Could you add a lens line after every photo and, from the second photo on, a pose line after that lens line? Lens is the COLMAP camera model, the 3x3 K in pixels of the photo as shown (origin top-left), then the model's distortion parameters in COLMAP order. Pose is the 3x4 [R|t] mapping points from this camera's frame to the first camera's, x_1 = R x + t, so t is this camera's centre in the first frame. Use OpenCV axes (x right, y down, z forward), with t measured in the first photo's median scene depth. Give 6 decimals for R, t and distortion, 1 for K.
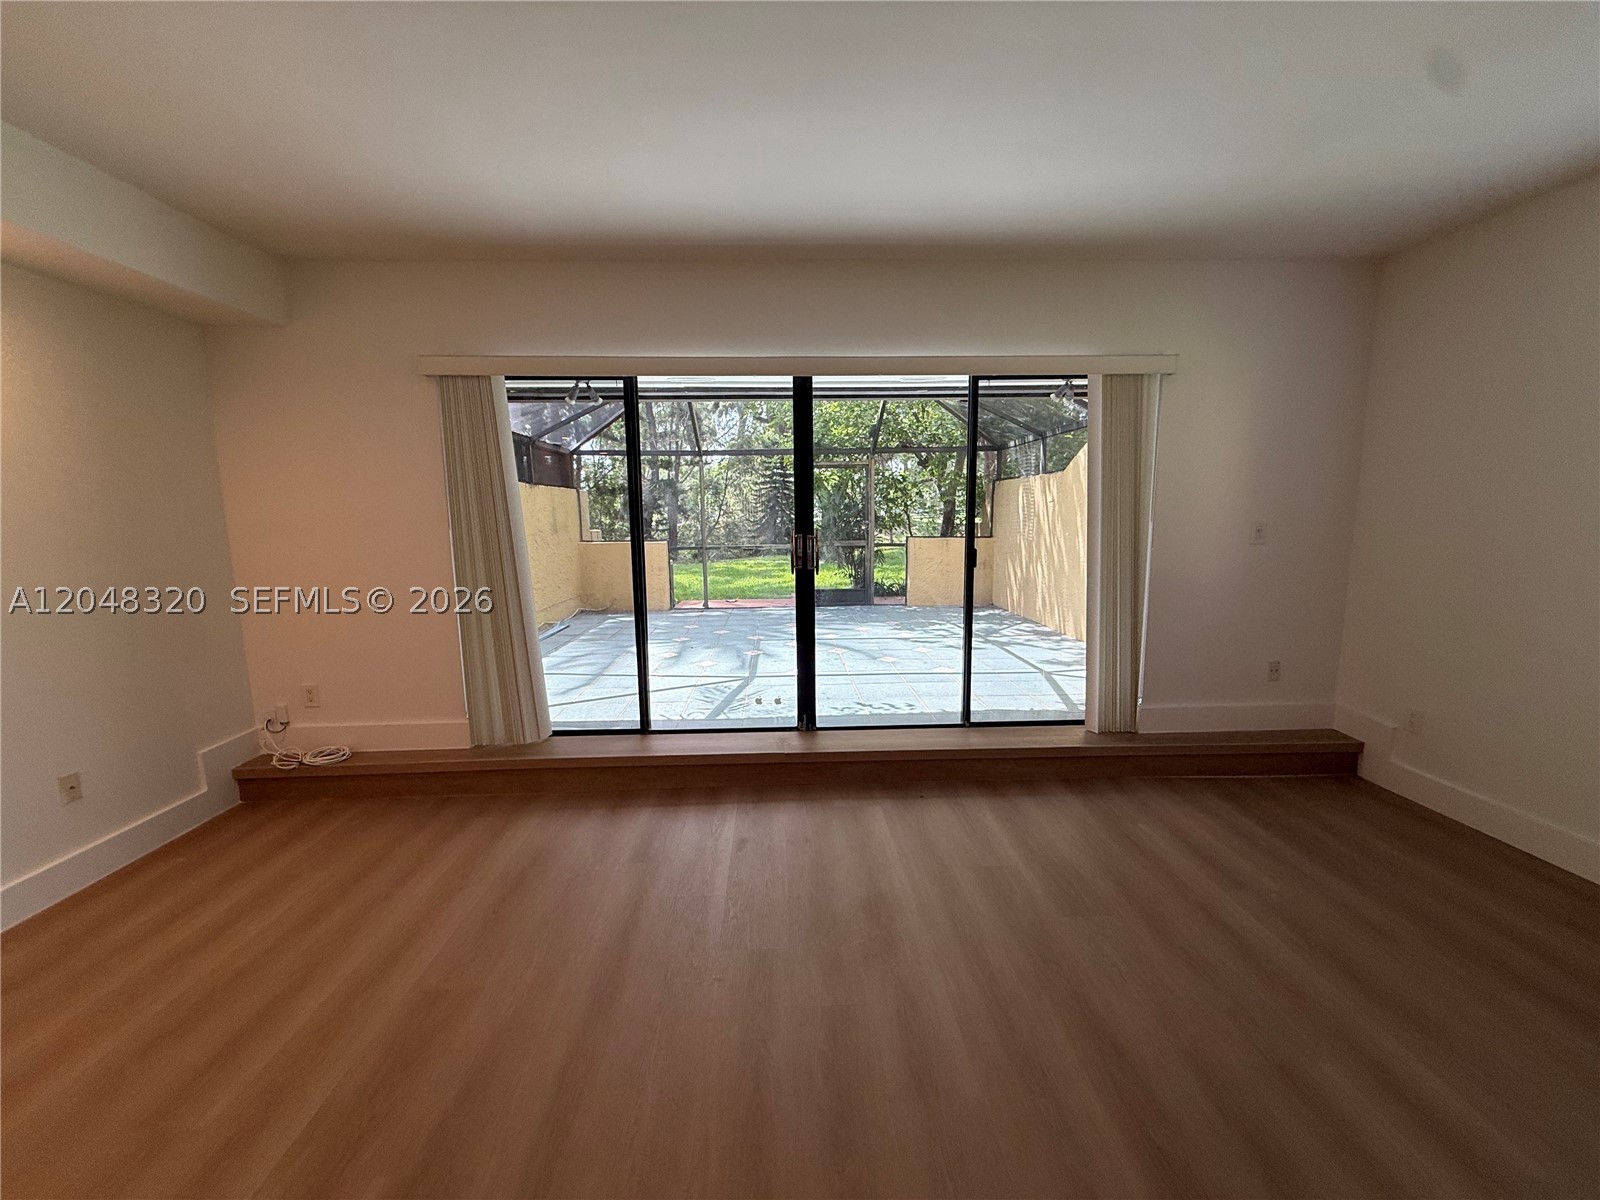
lens RADIAL K [[645.6, 0, 794.9], [0, 645.6, 599.9], [0, 0, 1]] dist [-0.009570, -0.000016]
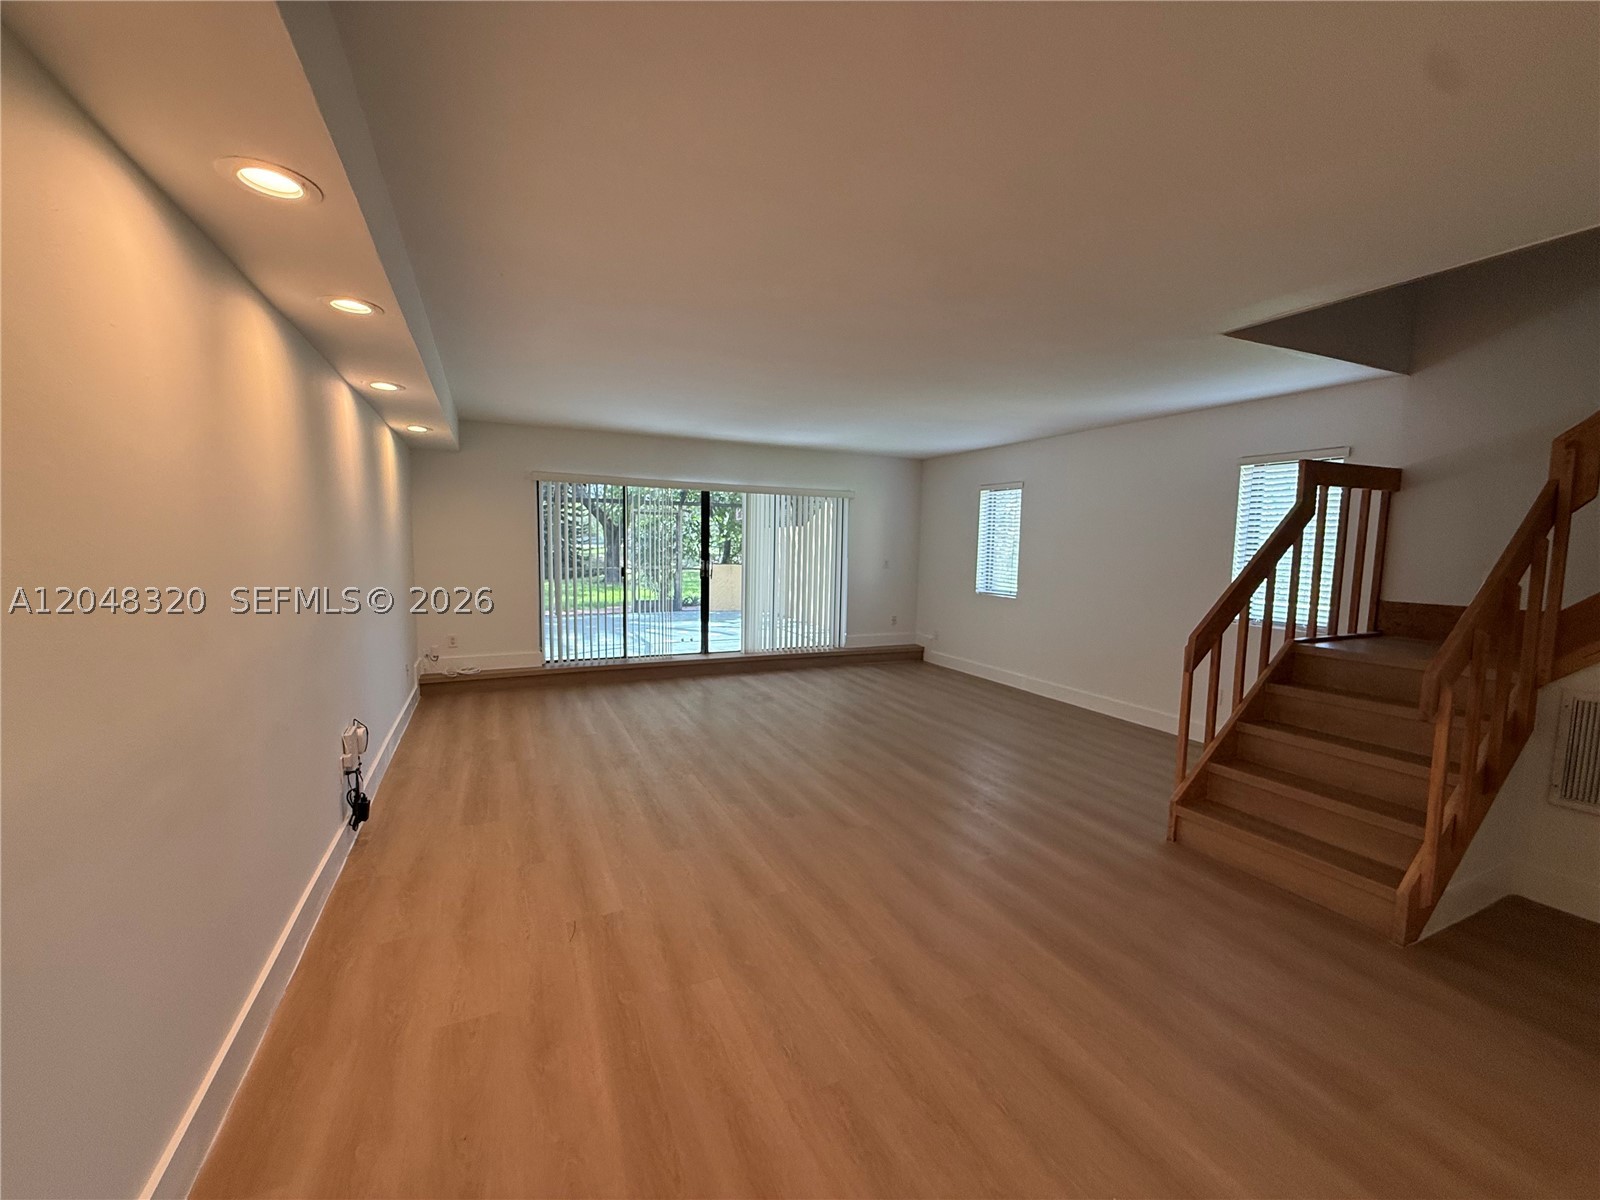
lens RADIAL K [[639.8, 0, 794.3], [0, 639.8, 601.2], [0, 0, 1]] dist [-0.000248, -0.000219]
pose [[0.917311, -0.005584, 0.398133, -0.578677], [0.021787, 0.999108, -0.036186, 0.122889], [-0.397575, 0.041868, 0.916614, -1.108096]]
